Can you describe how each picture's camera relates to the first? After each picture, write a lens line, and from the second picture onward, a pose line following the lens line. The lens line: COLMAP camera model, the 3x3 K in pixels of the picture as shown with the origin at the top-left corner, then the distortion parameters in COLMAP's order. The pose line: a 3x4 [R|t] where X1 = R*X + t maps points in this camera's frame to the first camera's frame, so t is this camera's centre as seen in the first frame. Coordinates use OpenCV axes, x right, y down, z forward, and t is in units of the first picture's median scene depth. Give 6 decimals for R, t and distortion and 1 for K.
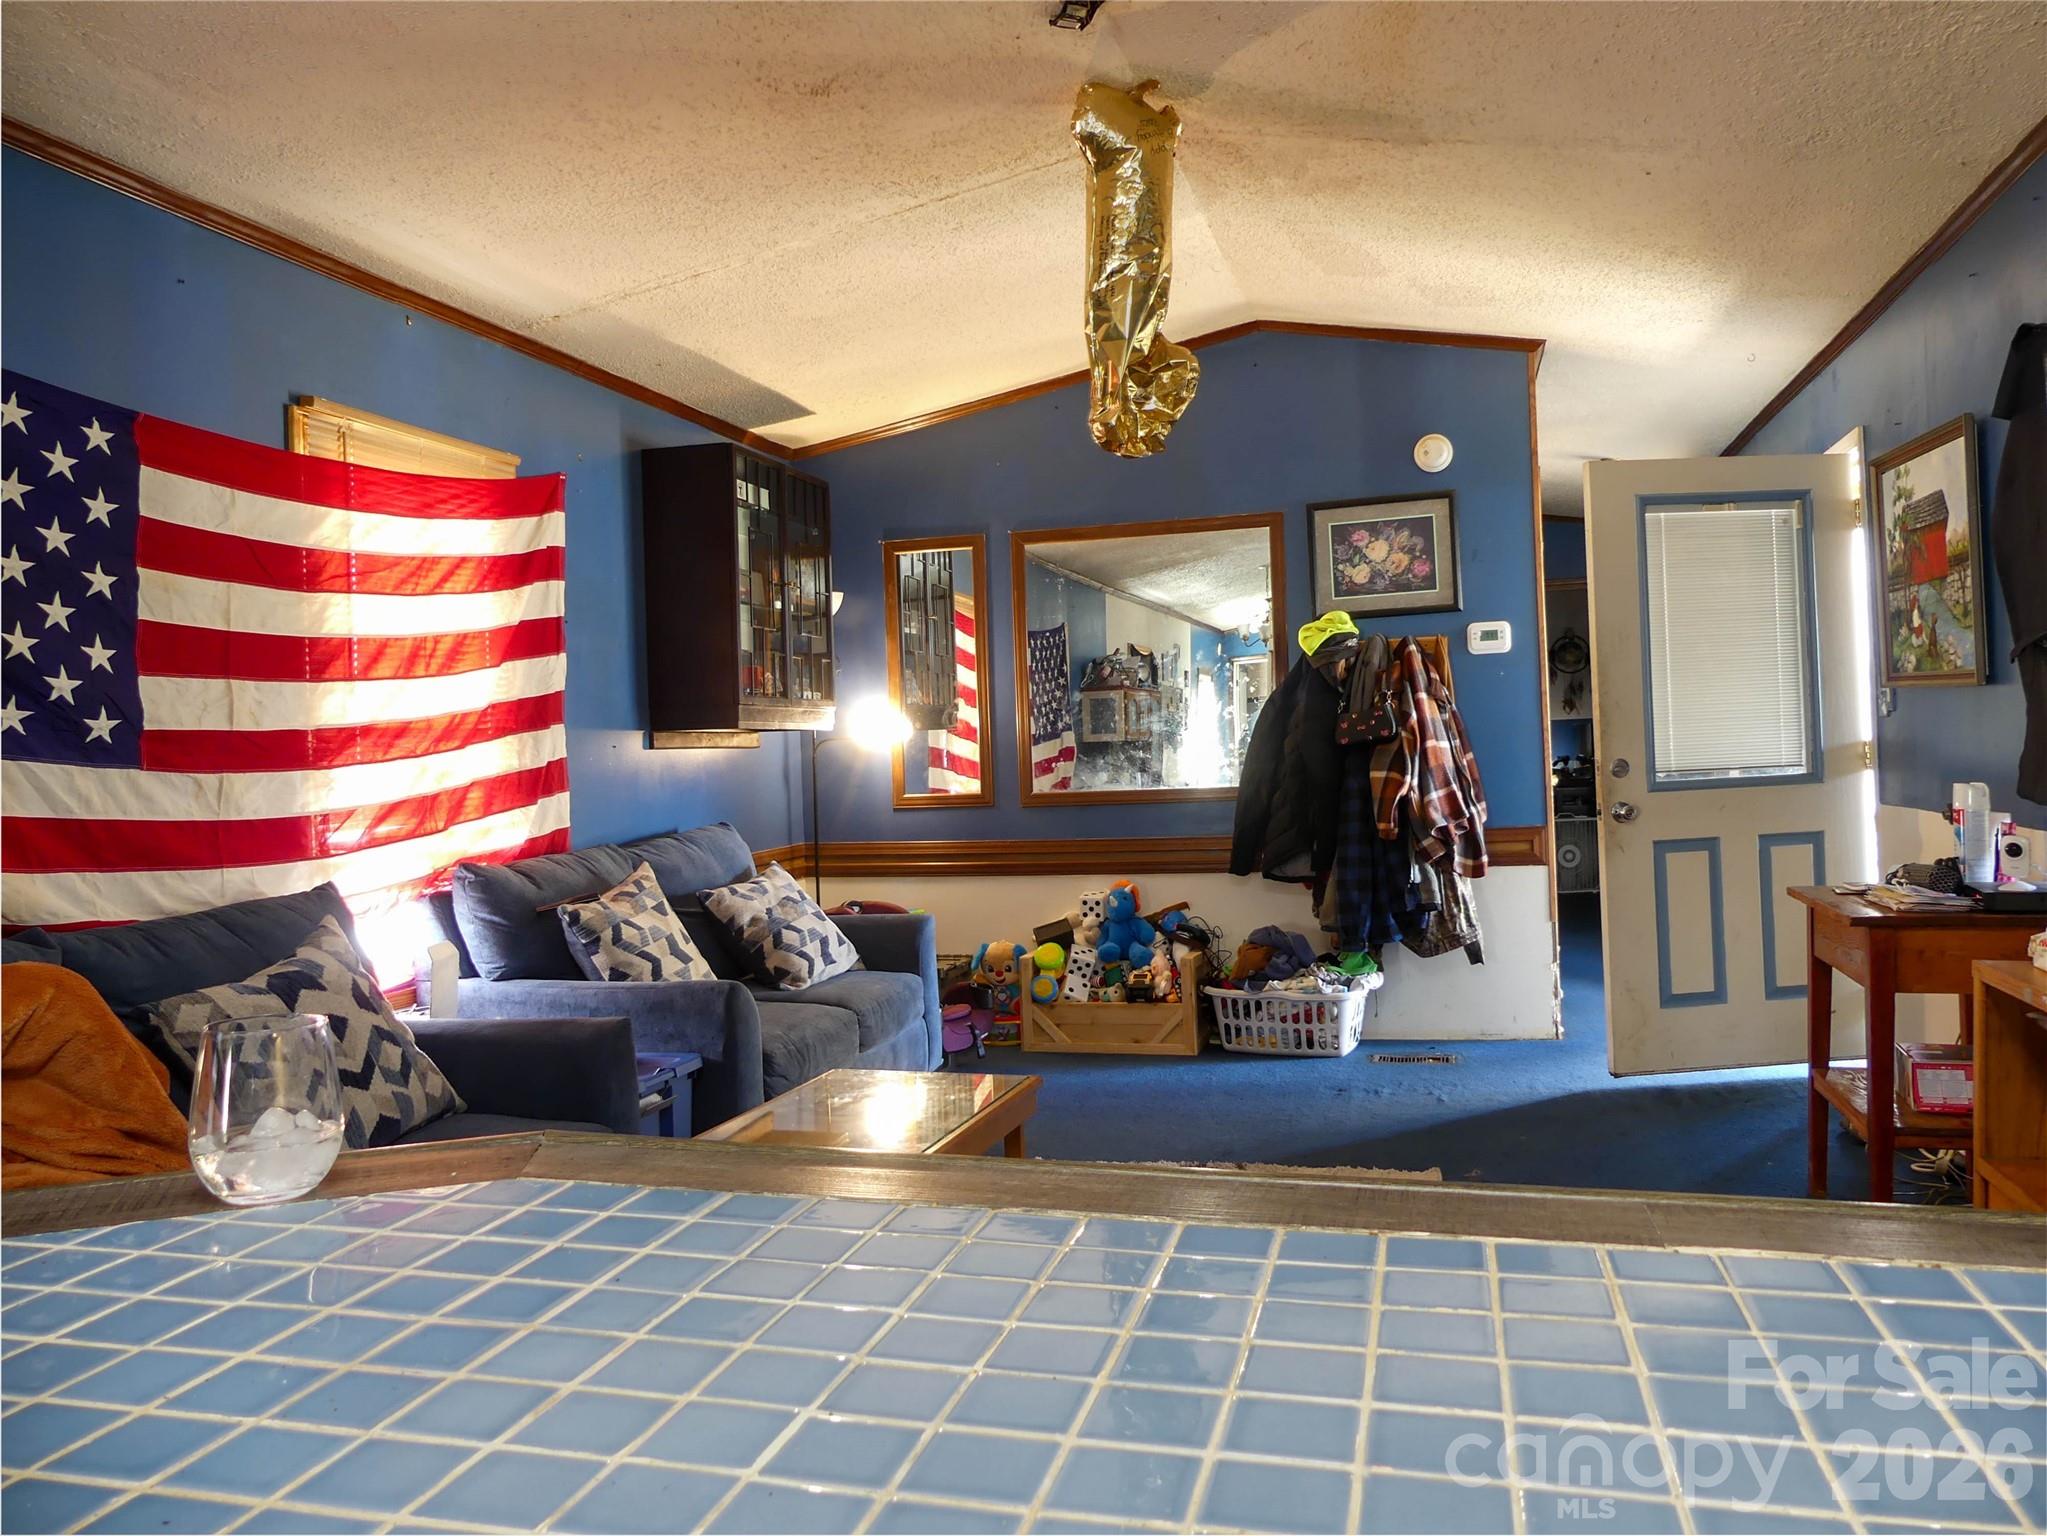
lens RADIAL K [[1520.0, 0, 1023.9], [0, 1520.0, 776.1], [0, 0, 1]] dist [-0.039769, 0.002422]
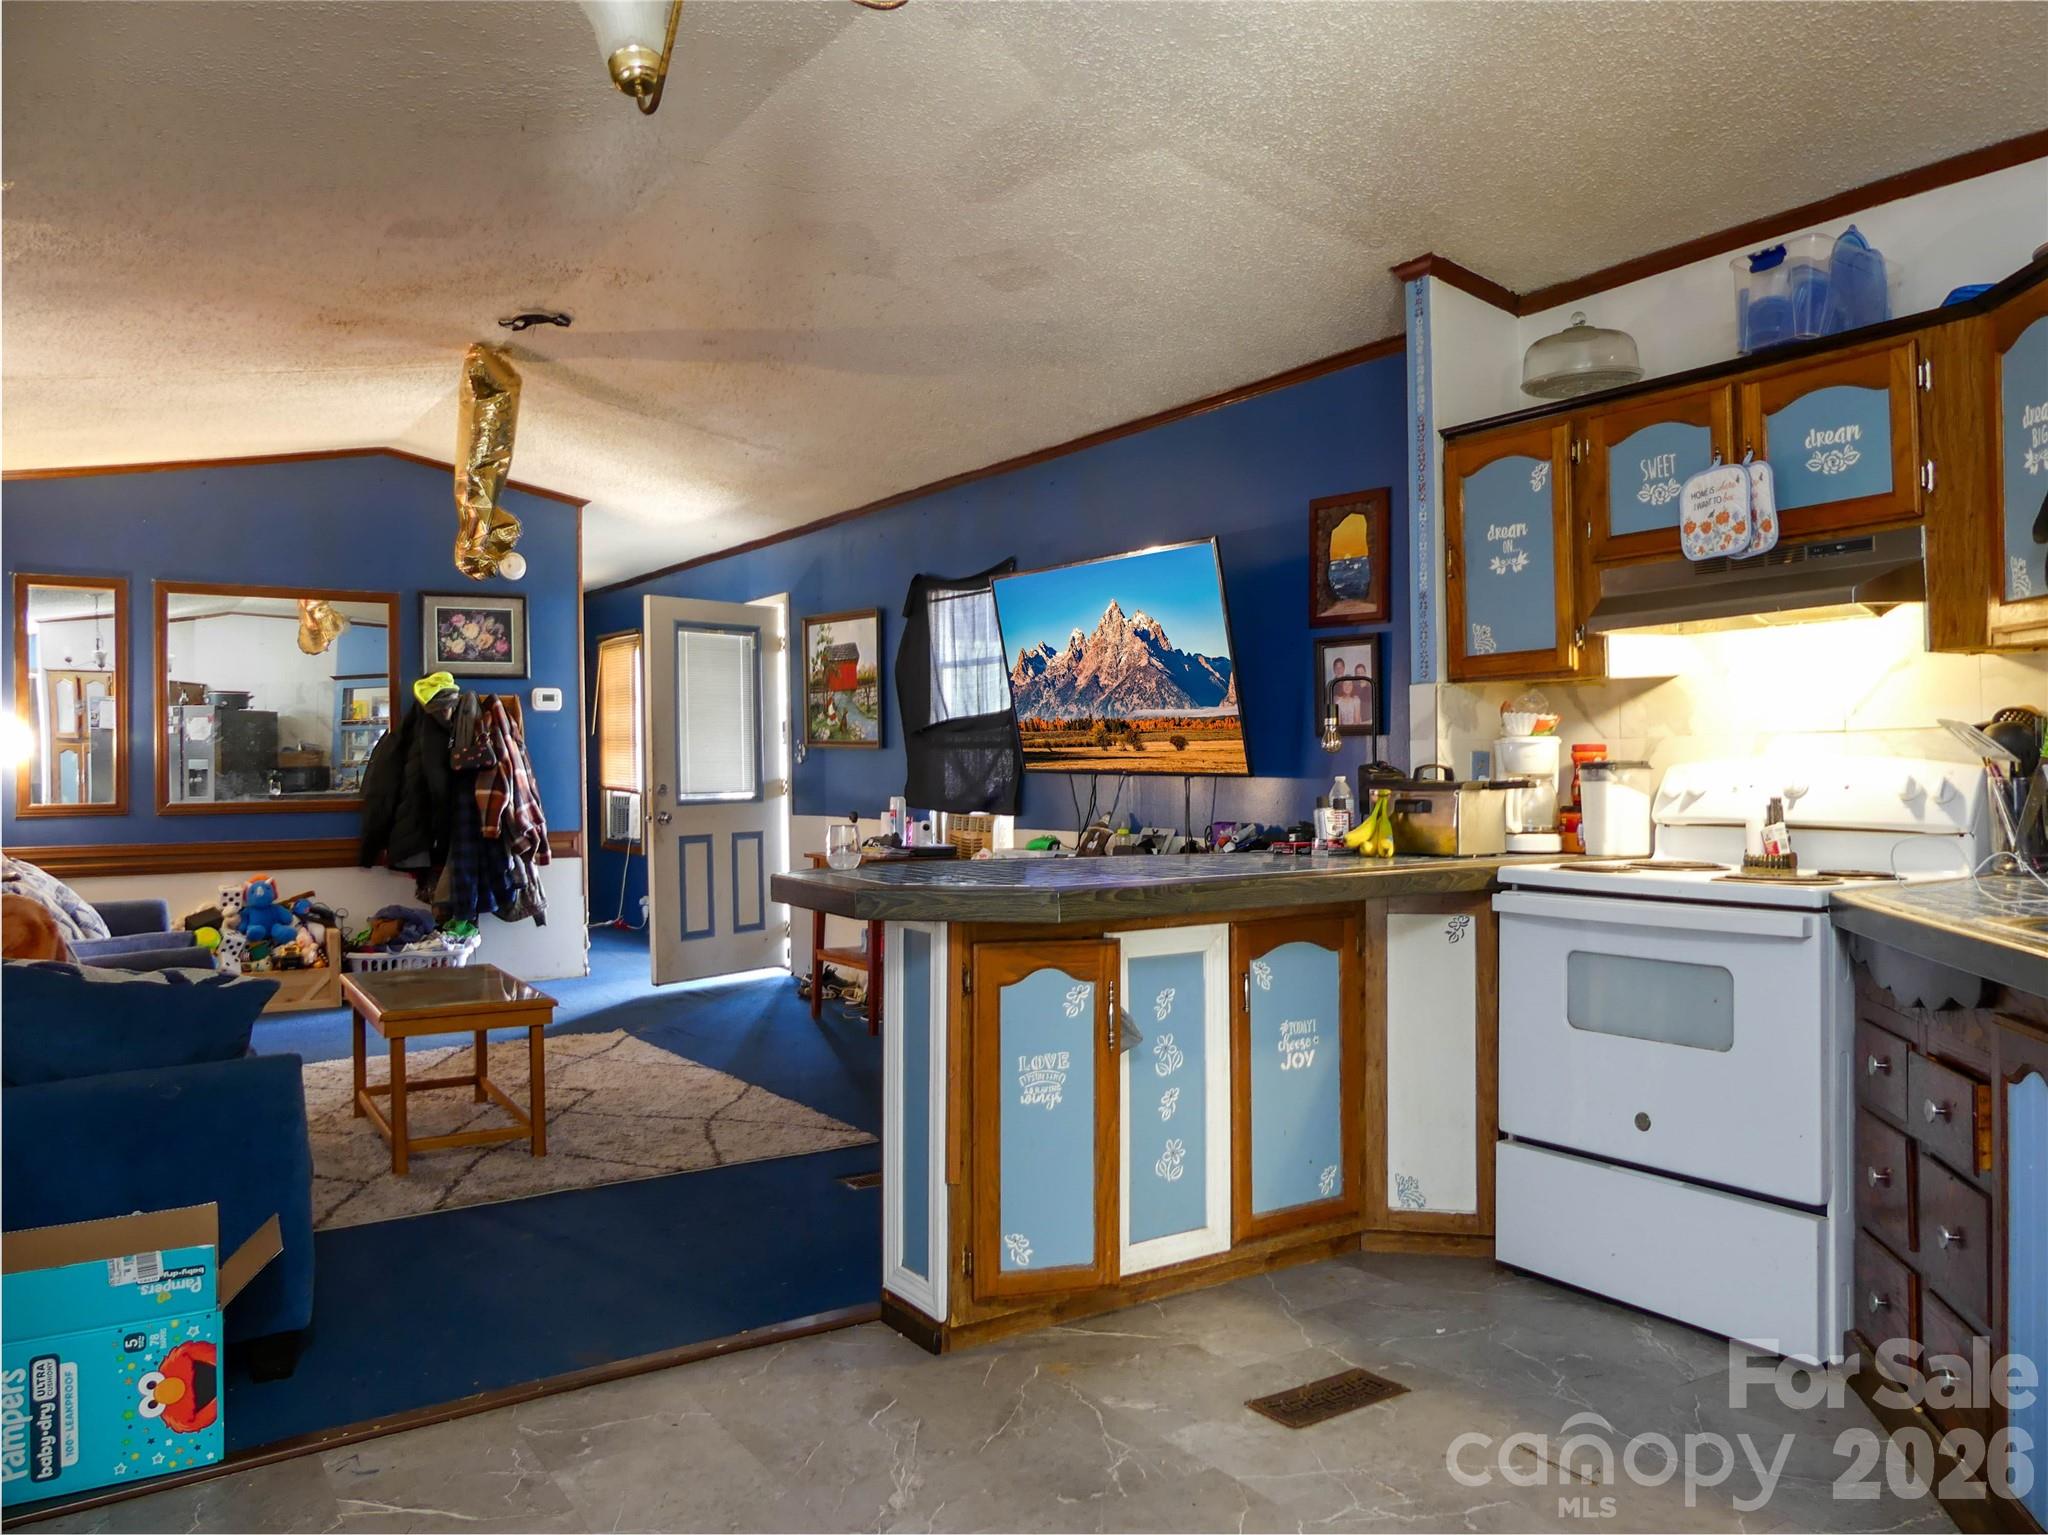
lens RADIAL K [[1520.7, 0, 1024.6], [0, 1520.7, 767.1], [0, 0, 1]] dist [-0.039769, 0.002422]
pose [[0.663041, 0.034169, 0.747803, -0.477449], [-0.008412, 0.999235, -0.038199, 0.024432], [-0.748536, 0.019037, 0.662821, -0.298813]]
